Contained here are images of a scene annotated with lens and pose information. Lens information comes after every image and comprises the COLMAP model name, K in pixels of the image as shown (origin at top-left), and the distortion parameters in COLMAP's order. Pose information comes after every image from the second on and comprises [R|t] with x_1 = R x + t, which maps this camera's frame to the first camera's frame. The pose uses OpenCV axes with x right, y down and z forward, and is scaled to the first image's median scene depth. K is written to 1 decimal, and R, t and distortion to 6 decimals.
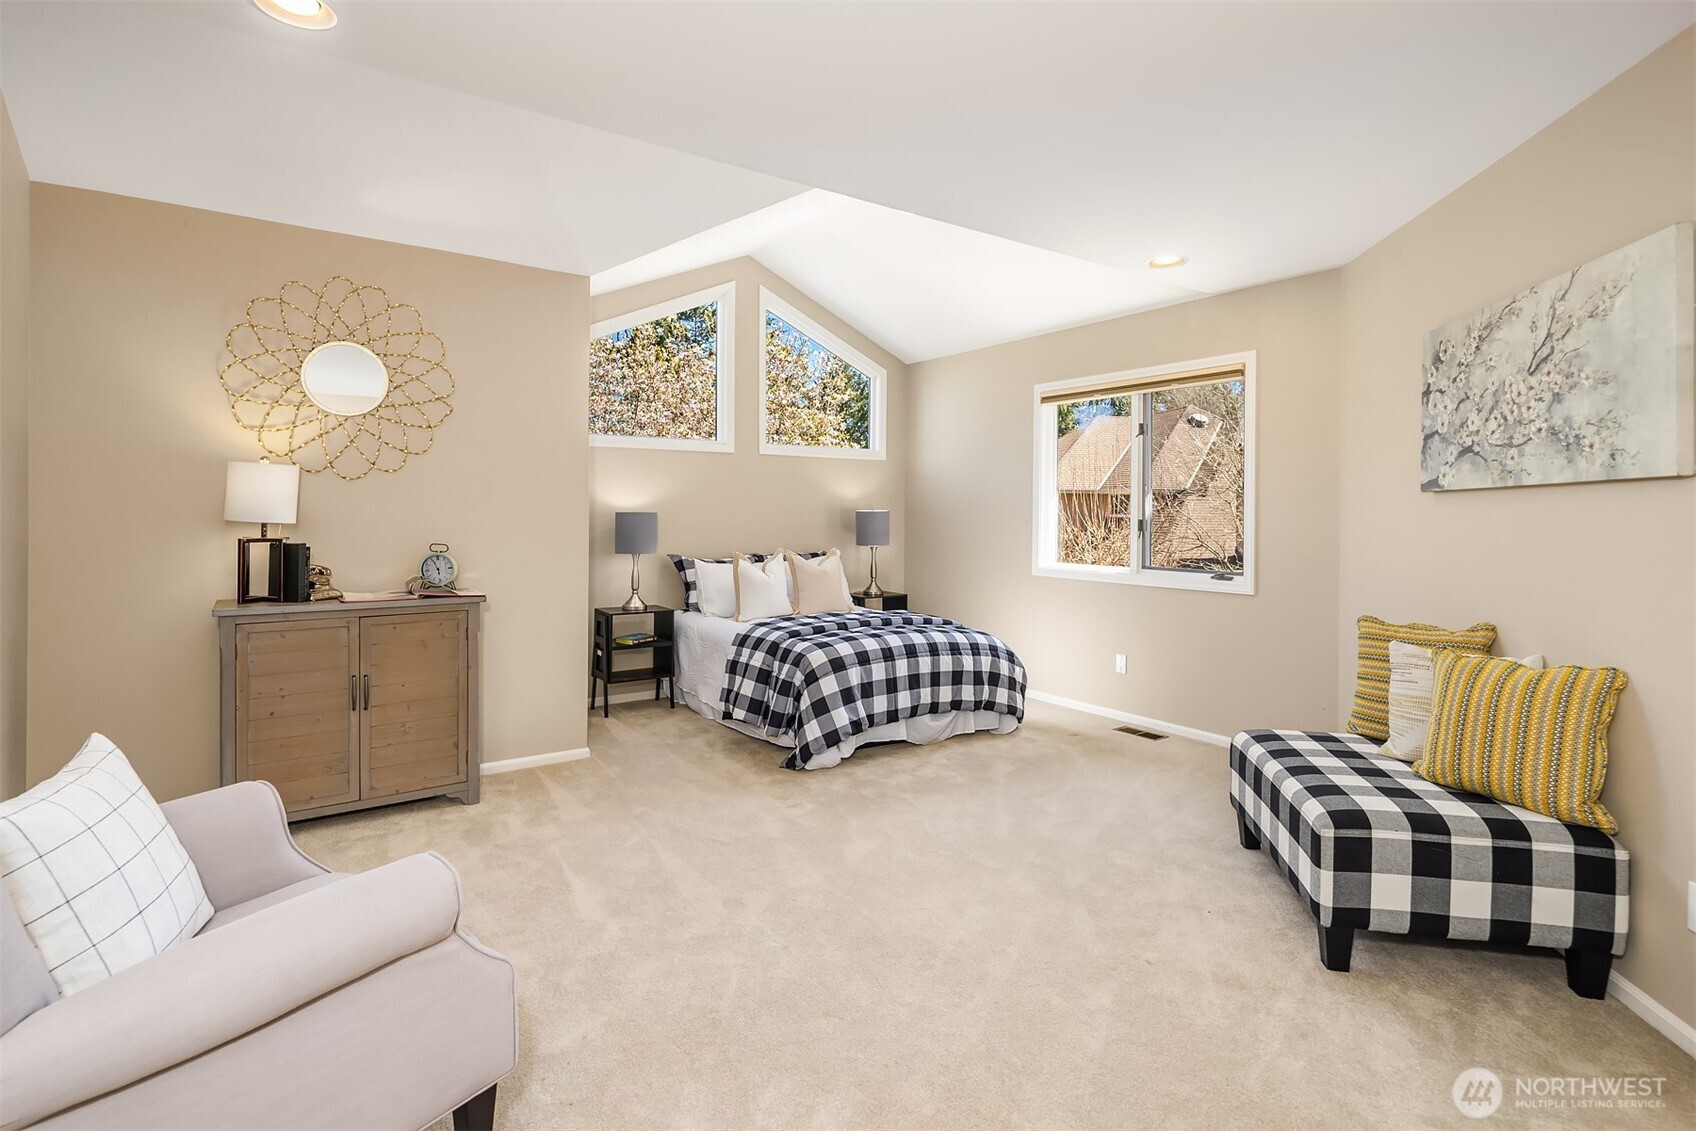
lens RADIAL K [[846.4, 0, 848.0], [0, 846.4, 565.5], [0, 0, 1]] dist [-0.025687, -0.000003]
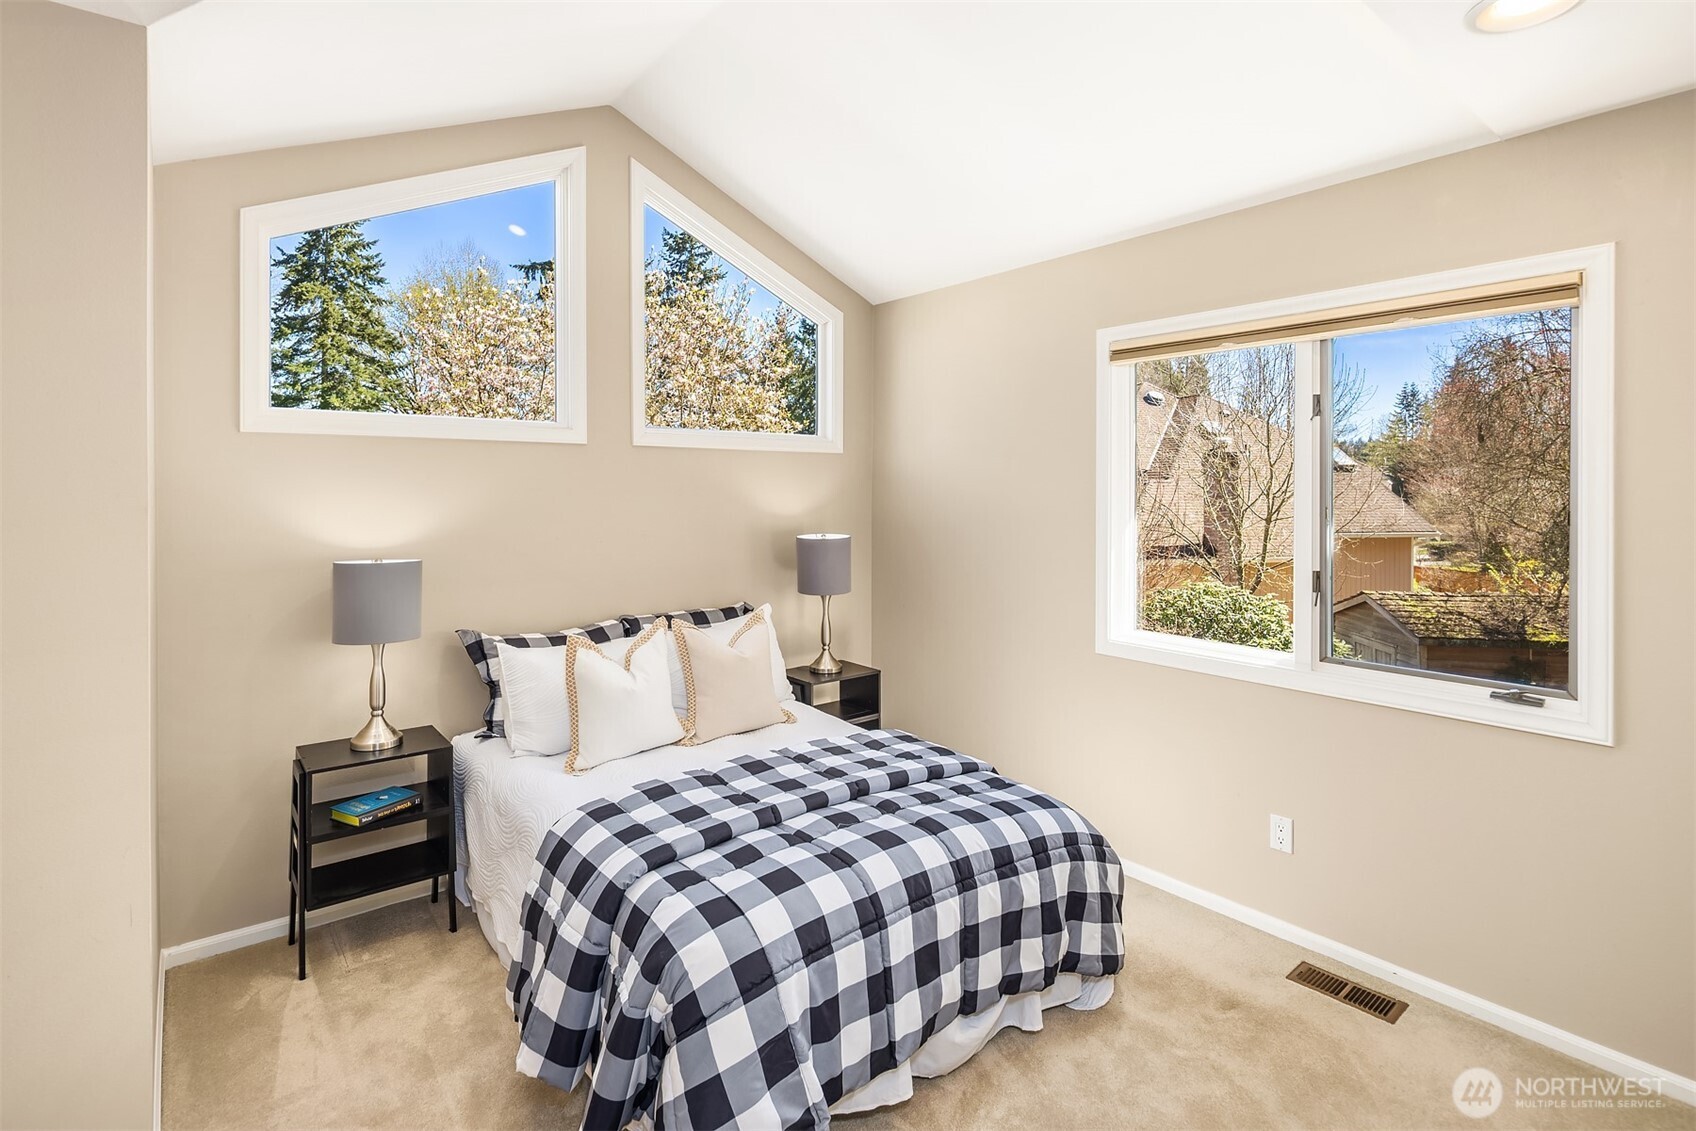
lens RADIAL K [[824.5, 0, 848.0], [0, 824.5, 565.5], [0, 0, 1]] dist [-0.000176, -0.000032]
pose [[0.997643, -0.008244, 0.068114, 0.006153], [0.006146, 0.999502, 0.030952, -0.074159], [-0.068335, -0.030461, 0.997197, 0.471987]]
